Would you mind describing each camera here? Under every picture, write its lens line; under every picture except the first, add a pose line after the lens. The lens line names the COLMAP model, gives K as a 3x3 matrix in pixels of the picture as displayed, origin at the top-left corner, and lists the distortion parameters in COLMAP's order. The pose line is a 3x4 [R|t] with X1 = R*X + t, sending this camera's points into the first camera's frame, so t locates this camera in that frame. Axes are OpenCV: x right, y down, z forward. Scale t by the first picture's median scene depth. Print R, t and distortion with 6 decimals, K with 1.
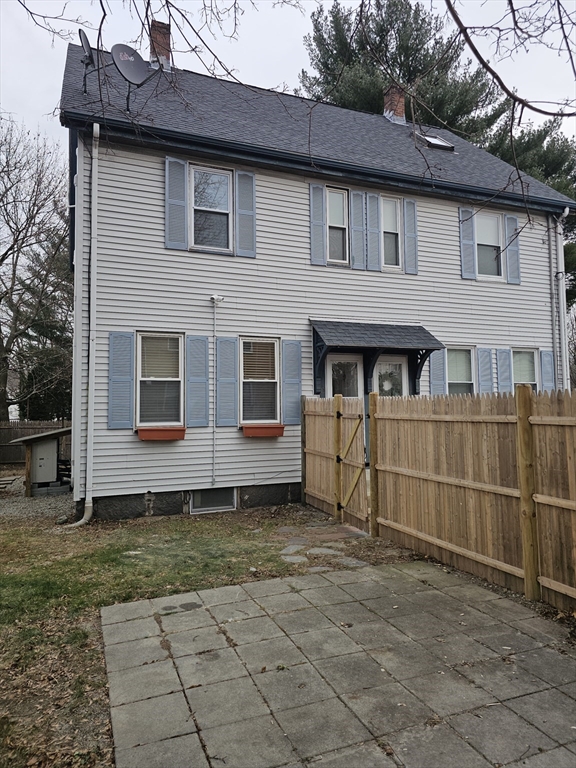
lens RADIAL K [[515.6, 0, 290.5], [0, 515.6, 378.4], [0, 0, 1]] dist [0.010691, -0.006632]
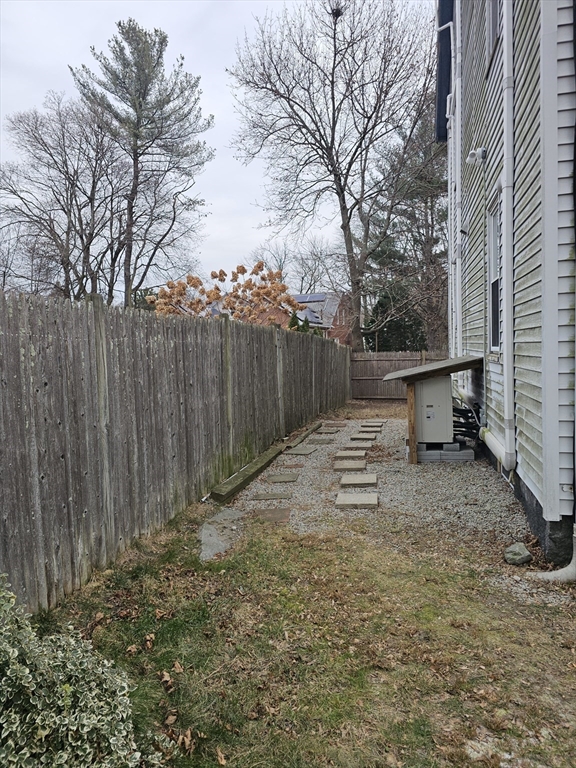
lens RADIAL K [[515.6, 0, 288.7], [0, 515.6, 383.8], [0, 0, 1]] dist [0.010691, -0.006632]
pose [[0.810620, 0.022709, -0.585132, -0.250380], [0.060112, 0.990742, 0.121728, 0.040317], [0.582479, -0.133849, 0.801750, 0.390540]]
